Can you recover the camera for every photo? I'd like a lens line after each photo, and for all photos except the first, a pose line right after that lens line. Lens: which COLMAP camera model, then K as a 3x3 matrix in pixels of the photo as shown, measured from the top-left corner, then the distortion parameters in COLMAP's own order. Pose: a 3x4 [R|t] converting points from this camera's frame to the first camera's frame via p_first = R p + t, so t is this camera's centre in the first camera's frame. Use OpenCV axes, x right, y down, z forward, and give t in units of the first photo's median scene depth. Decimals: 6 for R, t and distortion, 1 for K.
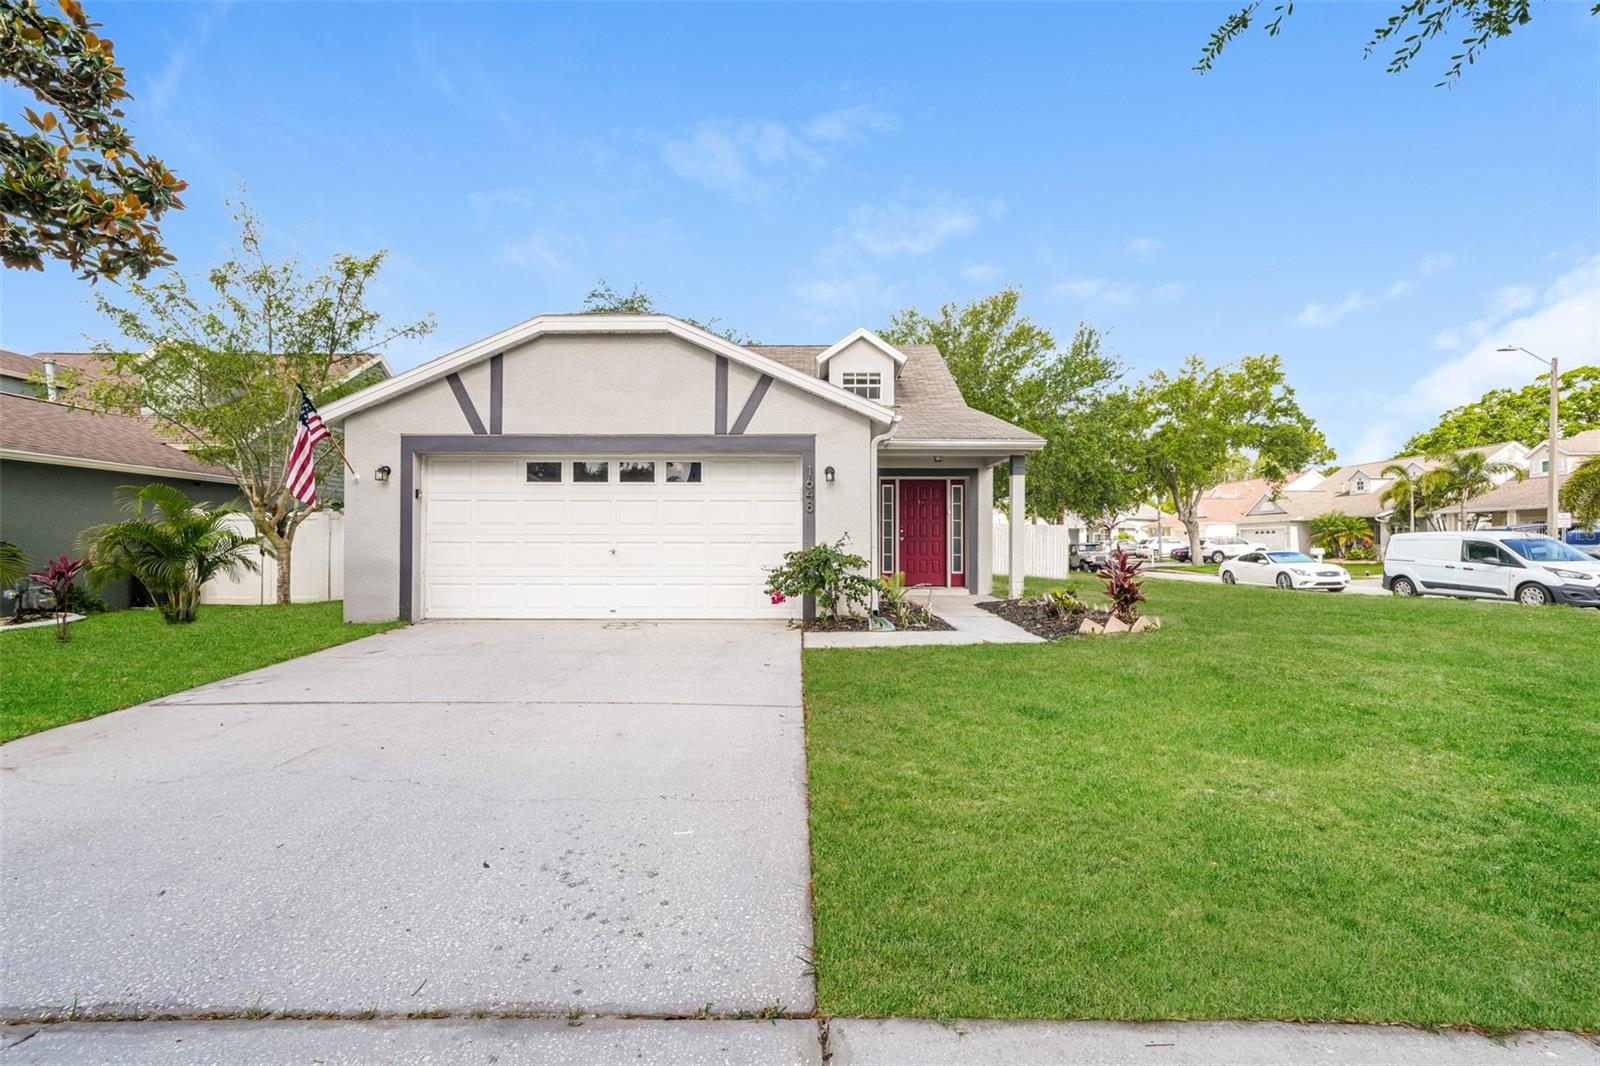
lens RADIAL K [[700.8, 0, 799.1], [0, 700.8, 549.8], [0, 0, 1]] dist [0.003162, 0.000066]
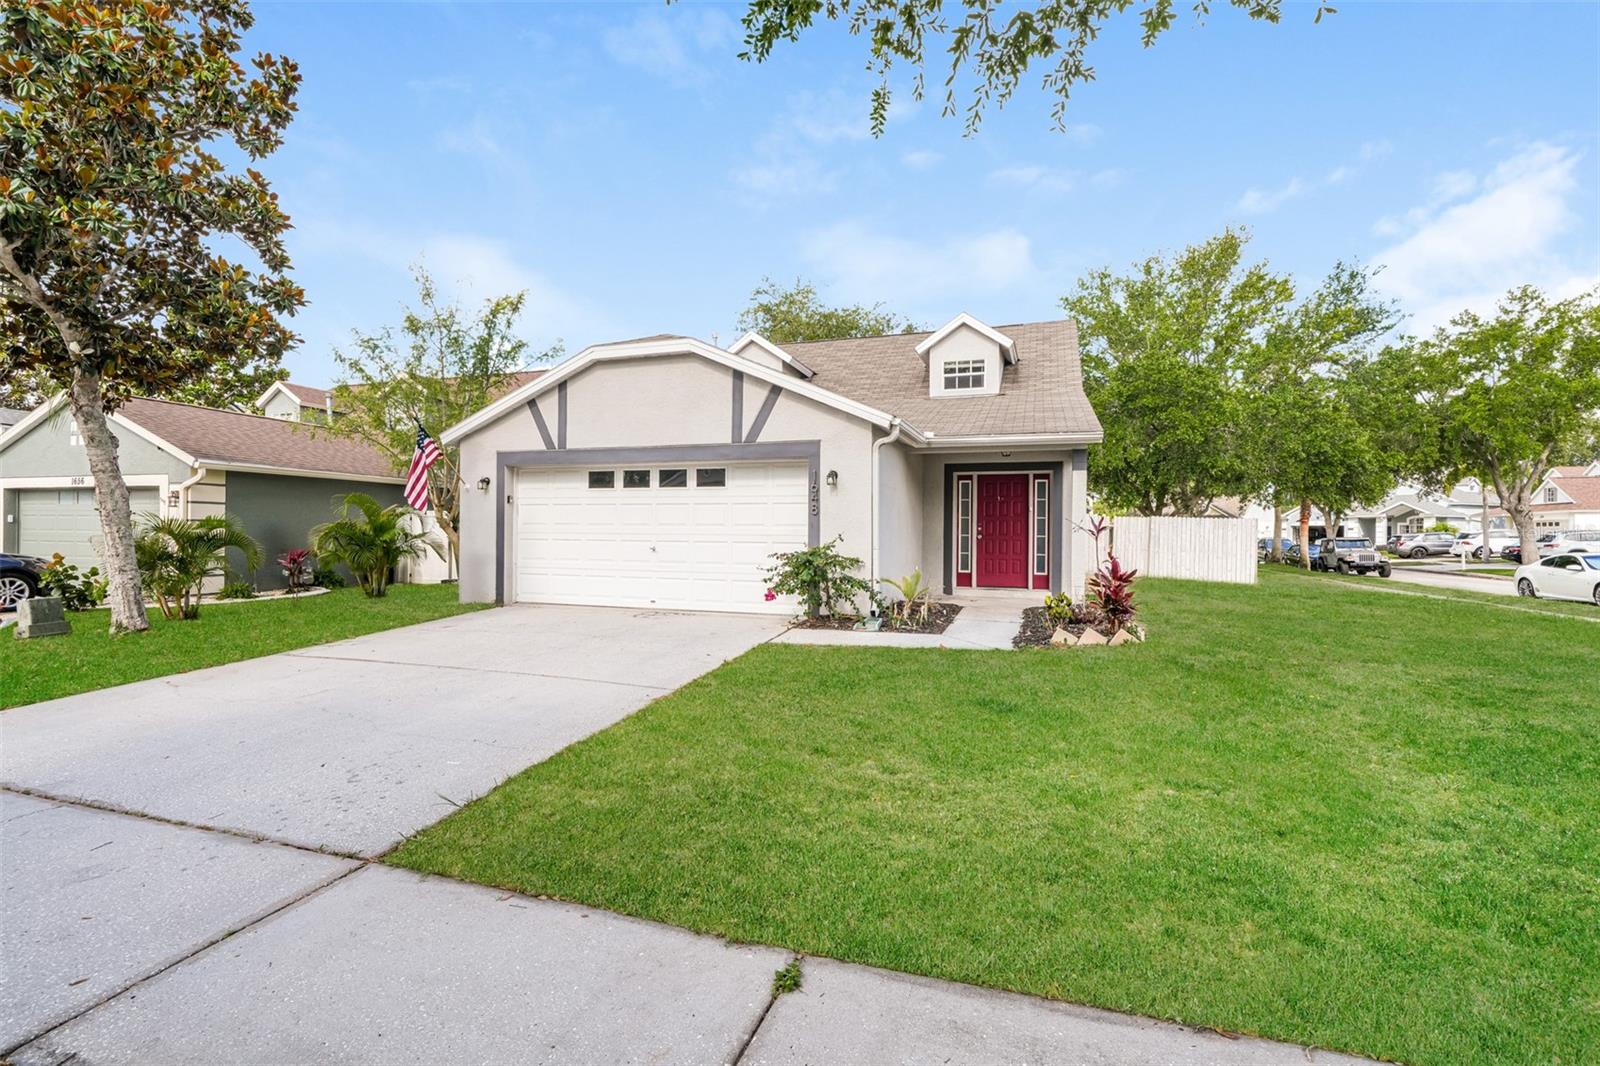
lens RADIAL K [[754.5, 0, 797.4], [0, 754.5, 547.2], [0, 0, 1]] dist [0.003778, 0.000046]
pose [[0.943167, 0.013883, -0.332030, 0.365626], [-0.009351, 0.999840, 0.015244, -0.021682], [0.332189, -0.011273, 0.943146, -0.072398]]
